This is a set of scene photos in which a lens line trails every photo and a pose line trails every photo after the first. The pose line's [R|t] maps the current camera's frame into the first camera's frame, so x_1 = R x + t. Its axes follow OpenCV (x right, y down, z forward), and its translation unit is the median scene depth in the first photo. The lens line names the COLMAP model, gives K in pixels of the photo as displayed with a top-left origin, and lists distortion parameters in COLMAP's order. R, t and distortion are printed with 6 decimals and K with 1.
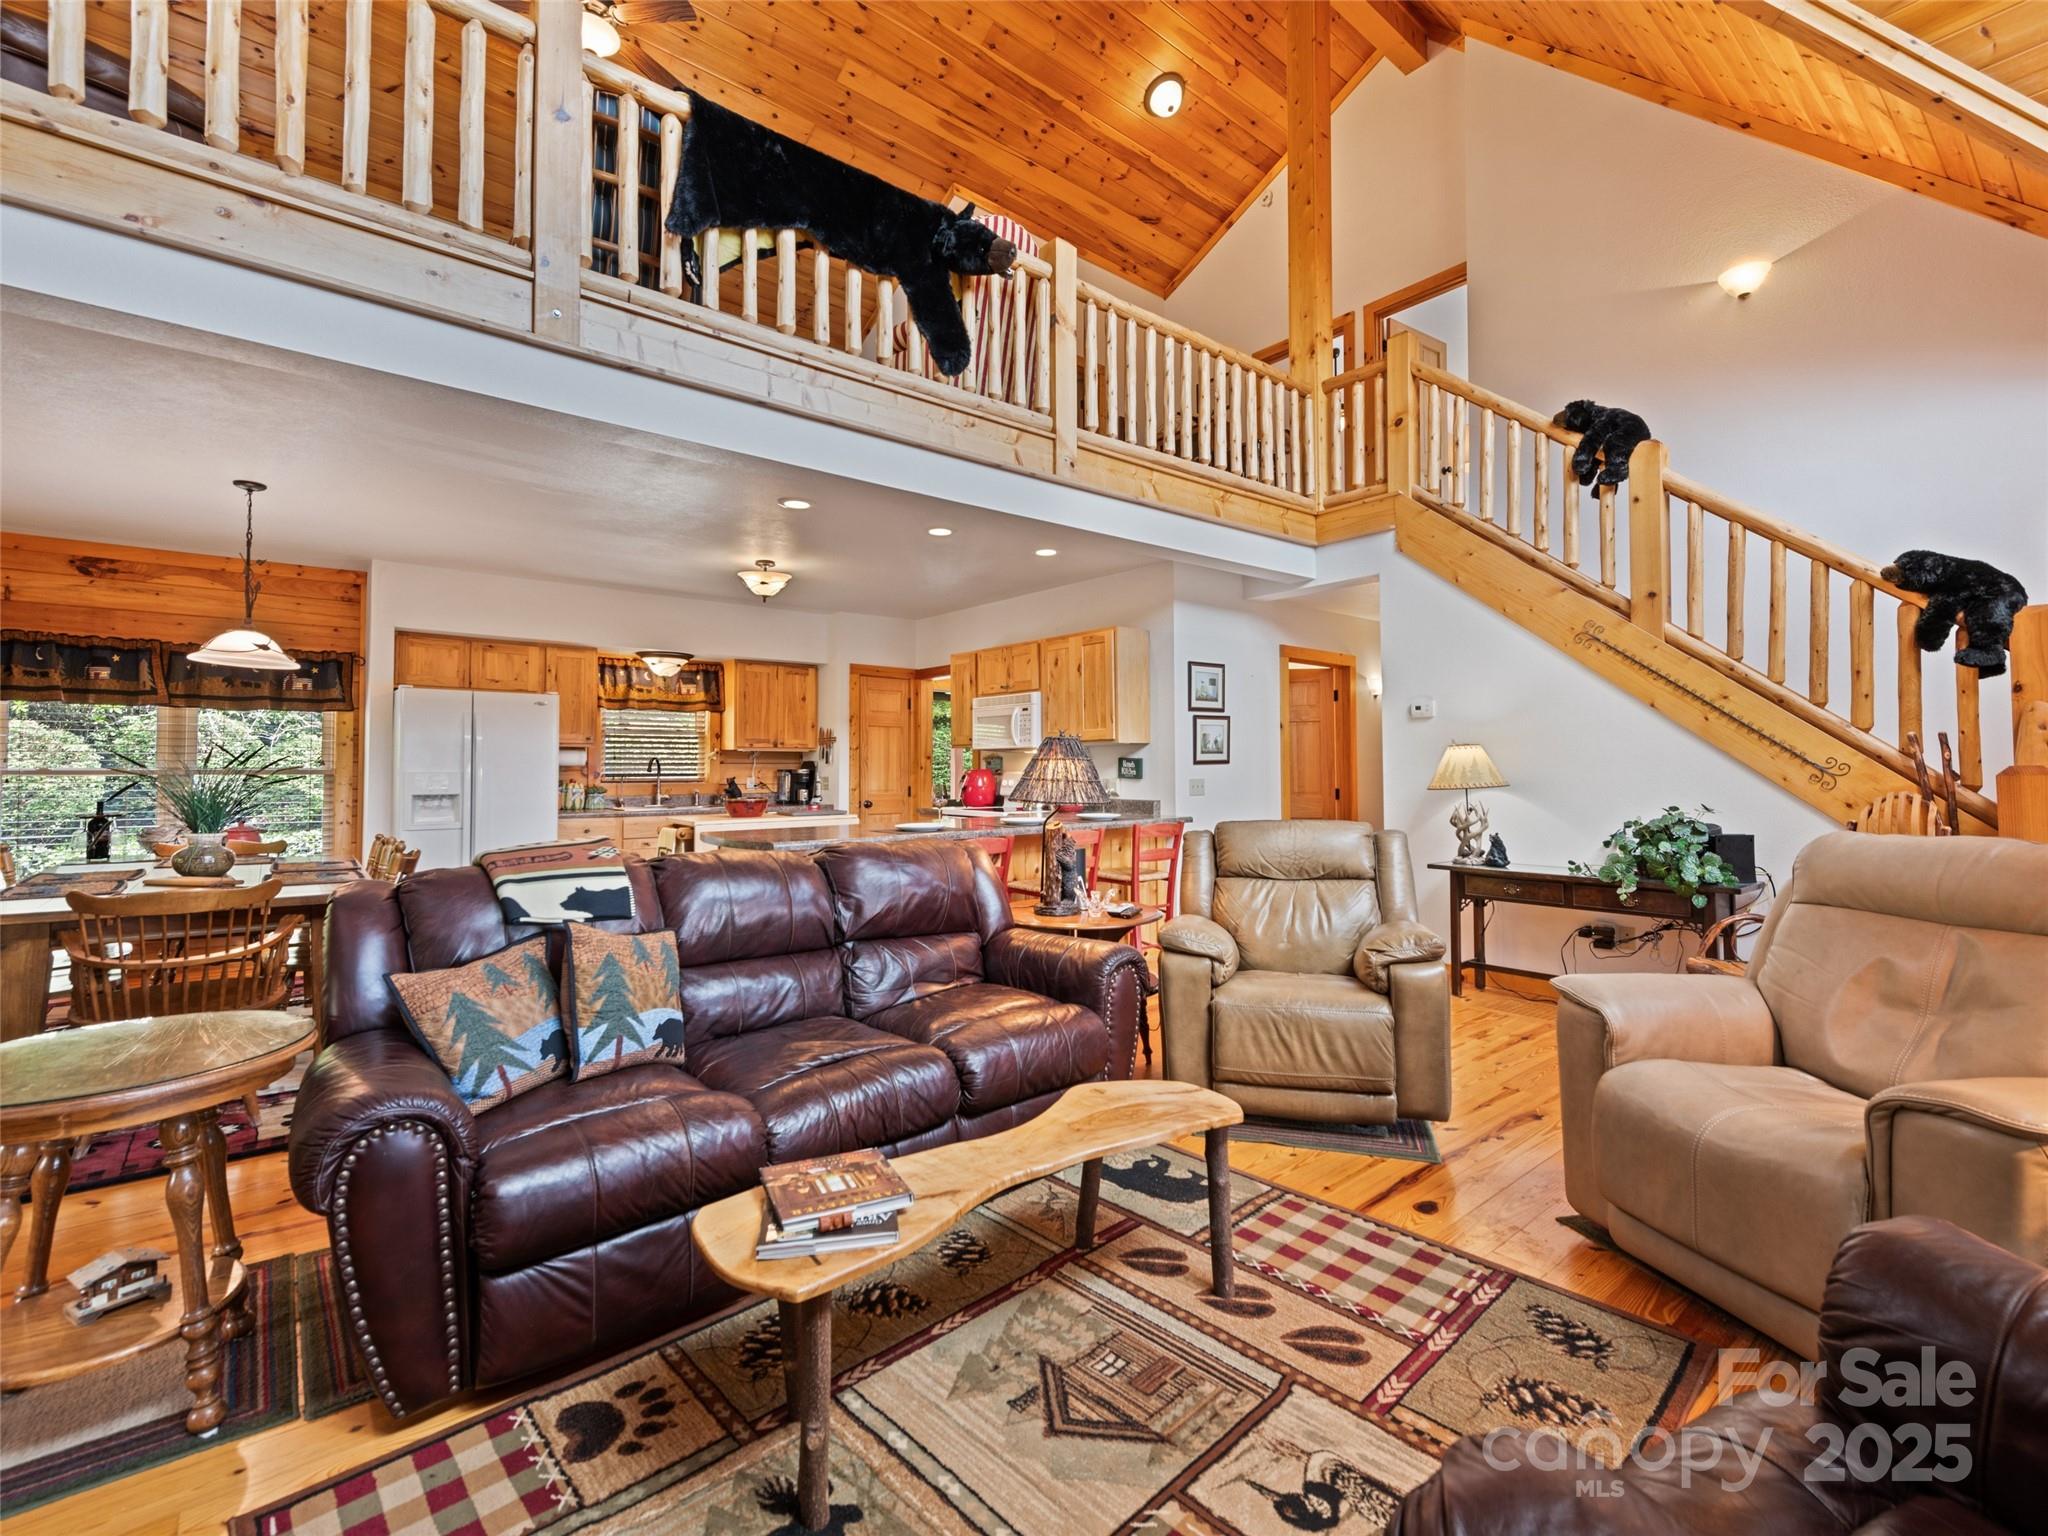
lens RADIAL K [[917.6, 0, 1024.3], [0, 917.6, 744.2], [0, 0, 1]] dist [0.011985, -0.000428]
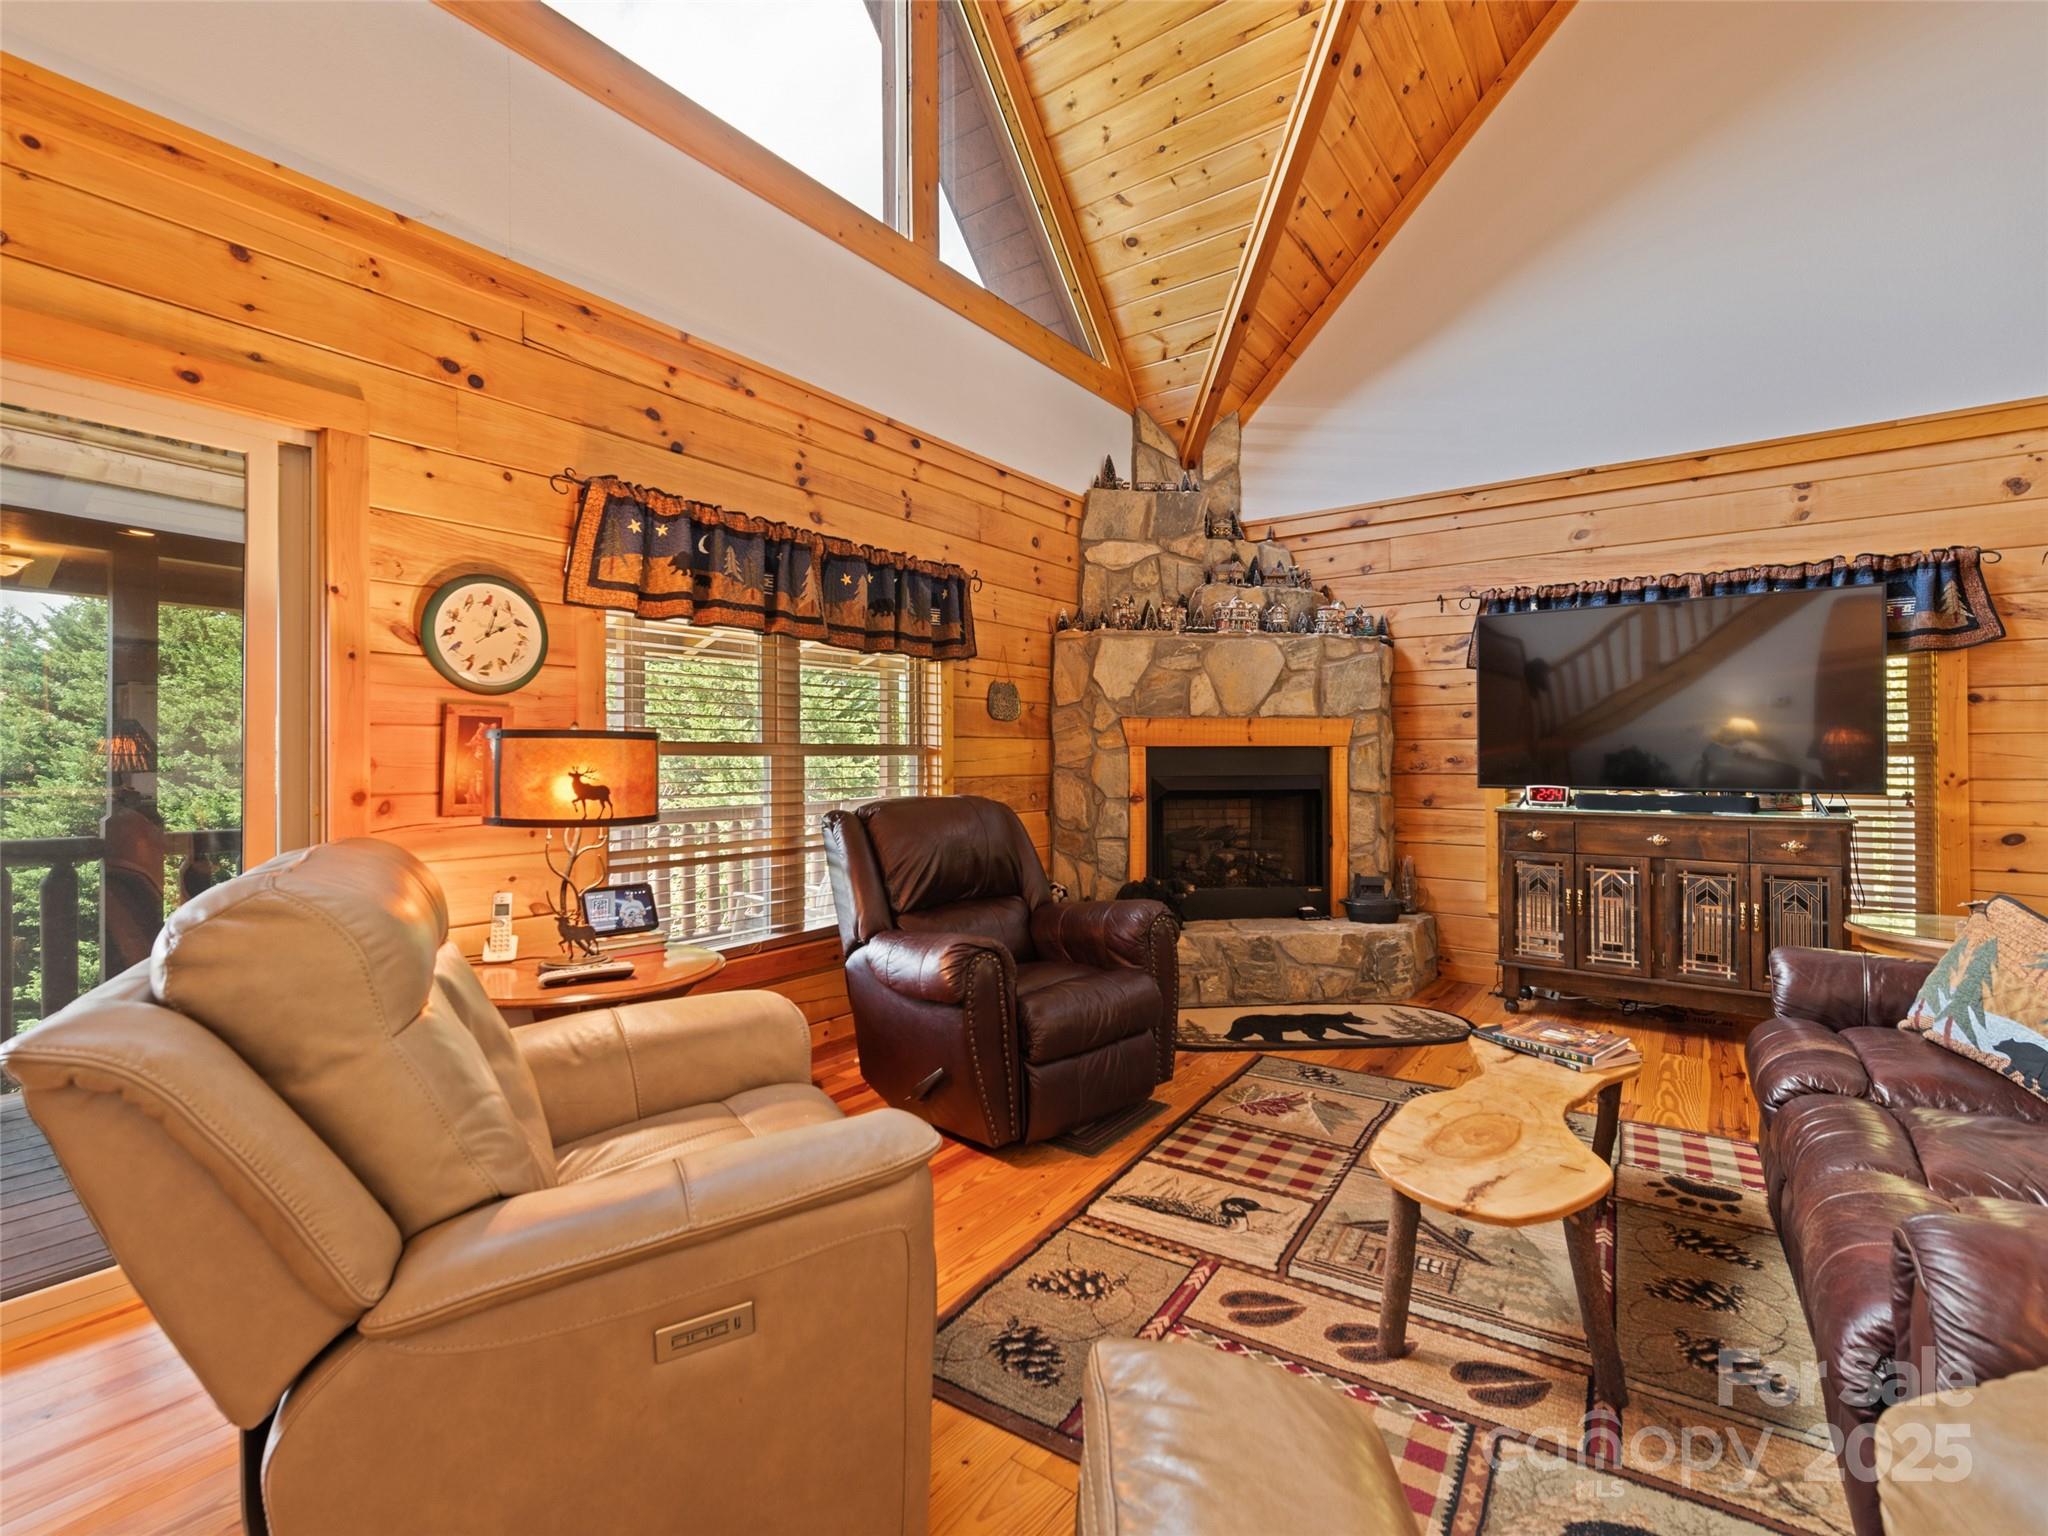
lens RADIAL K [[948.1, 0, 1000.9], [0, 948.1, 756.8], [0, 0, 1]] dist [0.004845, -0.000451]
pose [[-0.972437, 0.004897, -0.233115, 0.330080], [0.010818, 0.999650, -0.024125, 0.026509], [0.232915, -0.025982, -0.972150, 0.765551]]
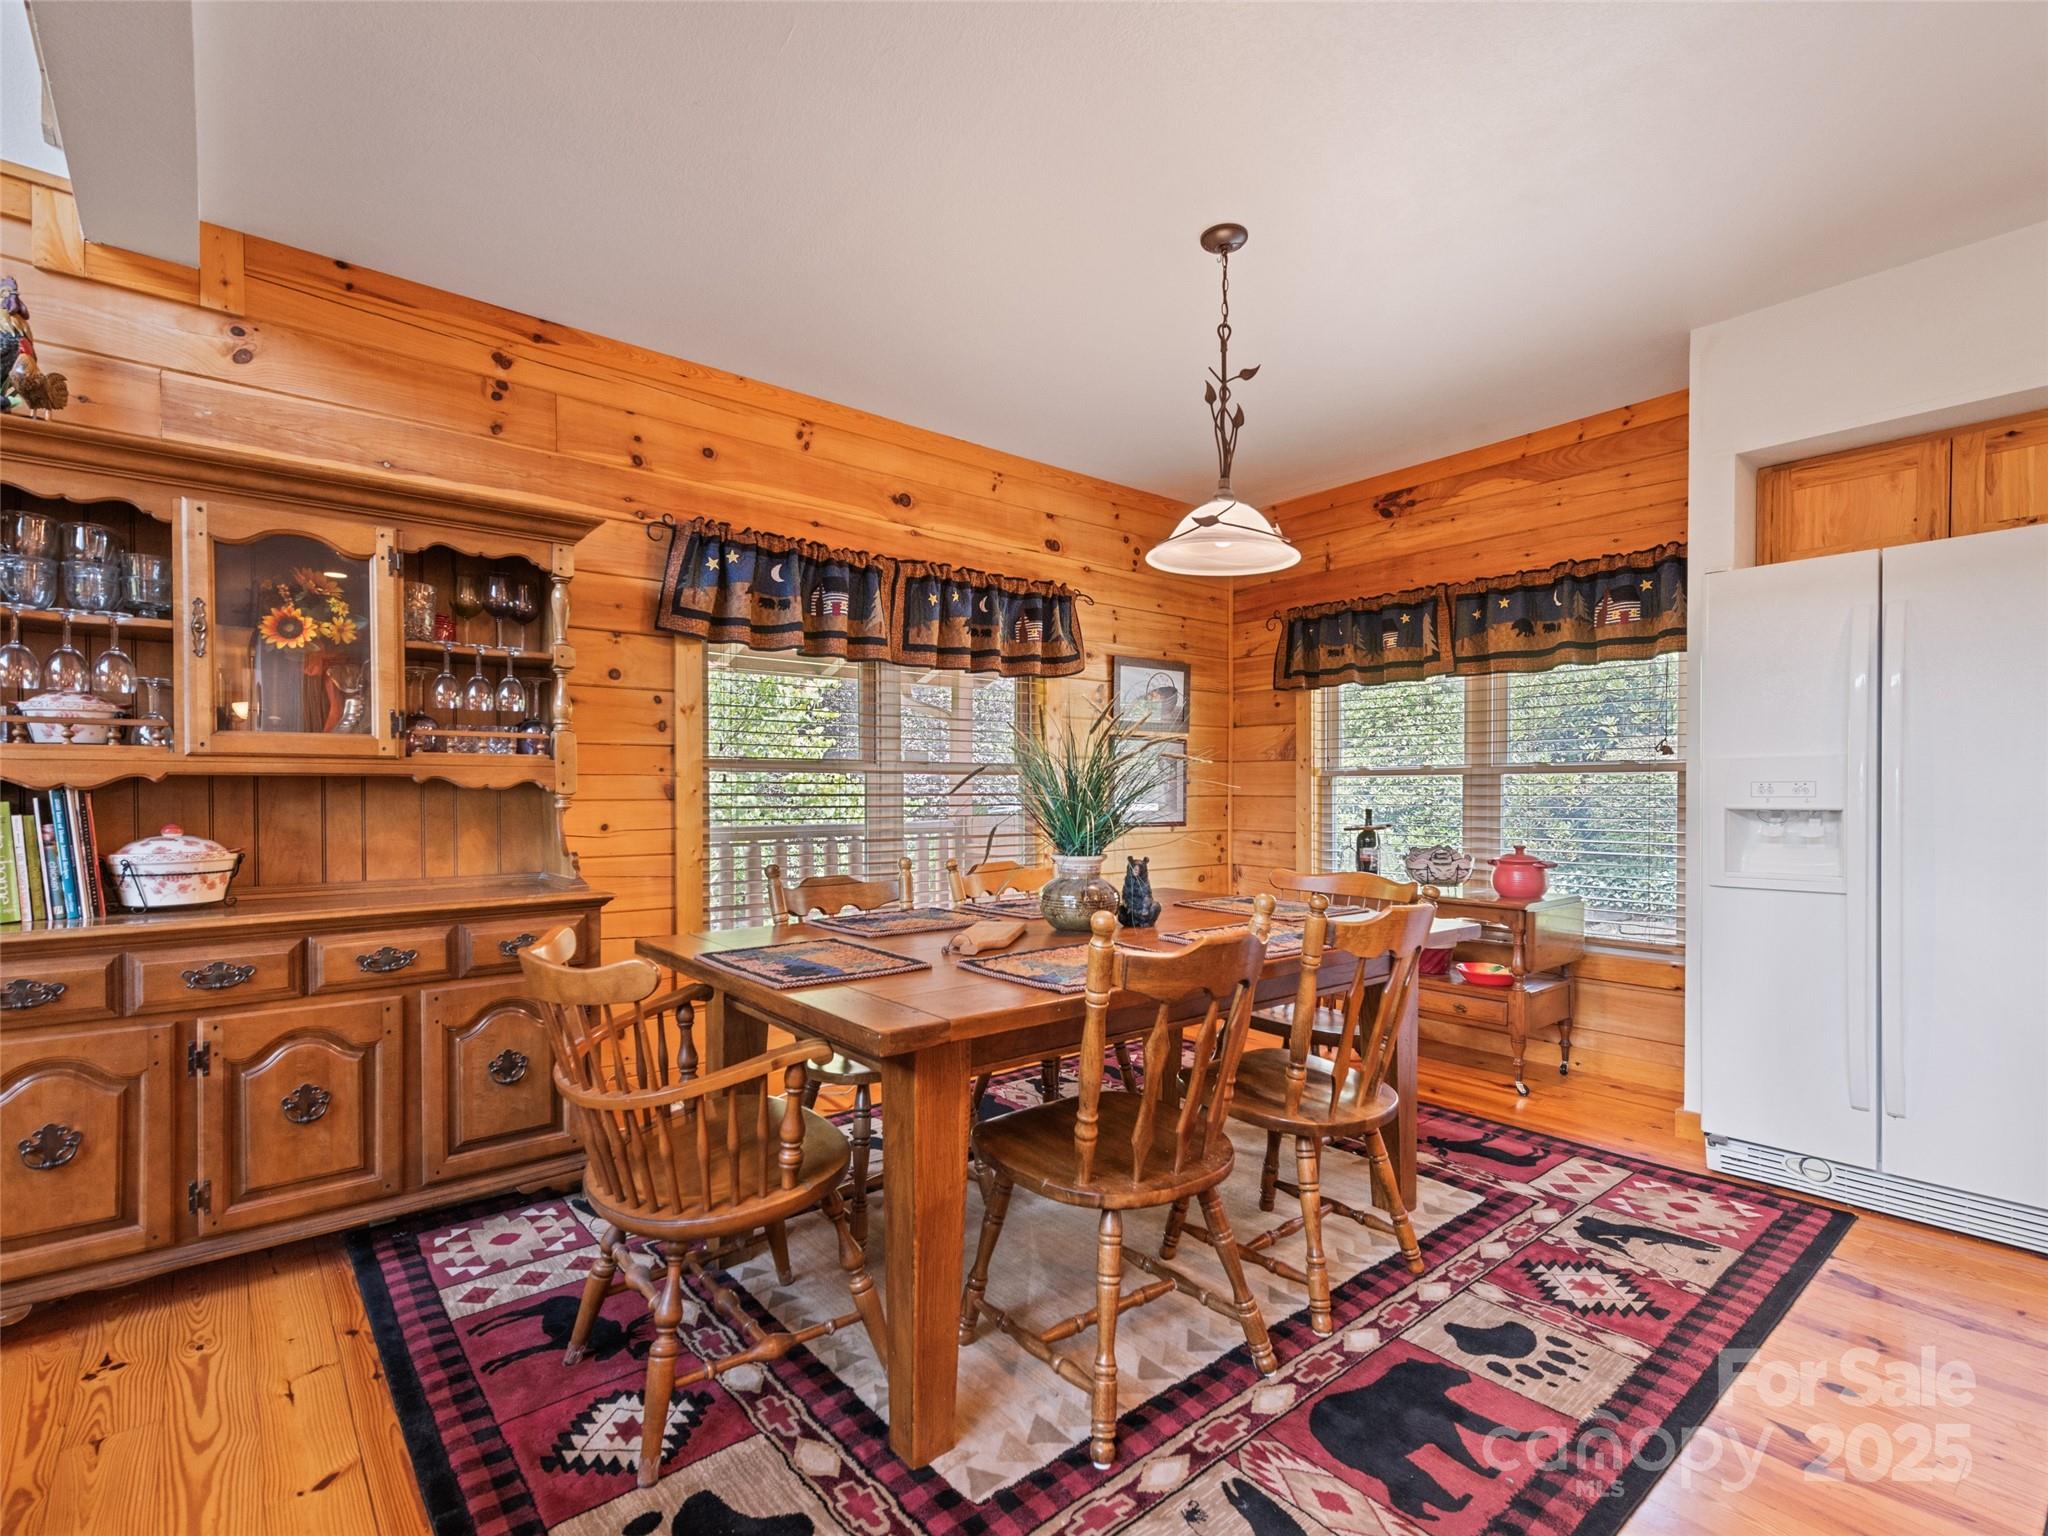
lens RADIAL K [[968.2, 0, 1022.3], [0, 968.2, 800.5], [0, 0, 1]] dist [0.020434, -0.007202]
pose [[-0.000730, 0.006303, -0.999980, -0.215072], [0.026781, 0.999622, 0.006281, 0.044688], [0.999641, -0.026775, -0.000898, 0.757416]]
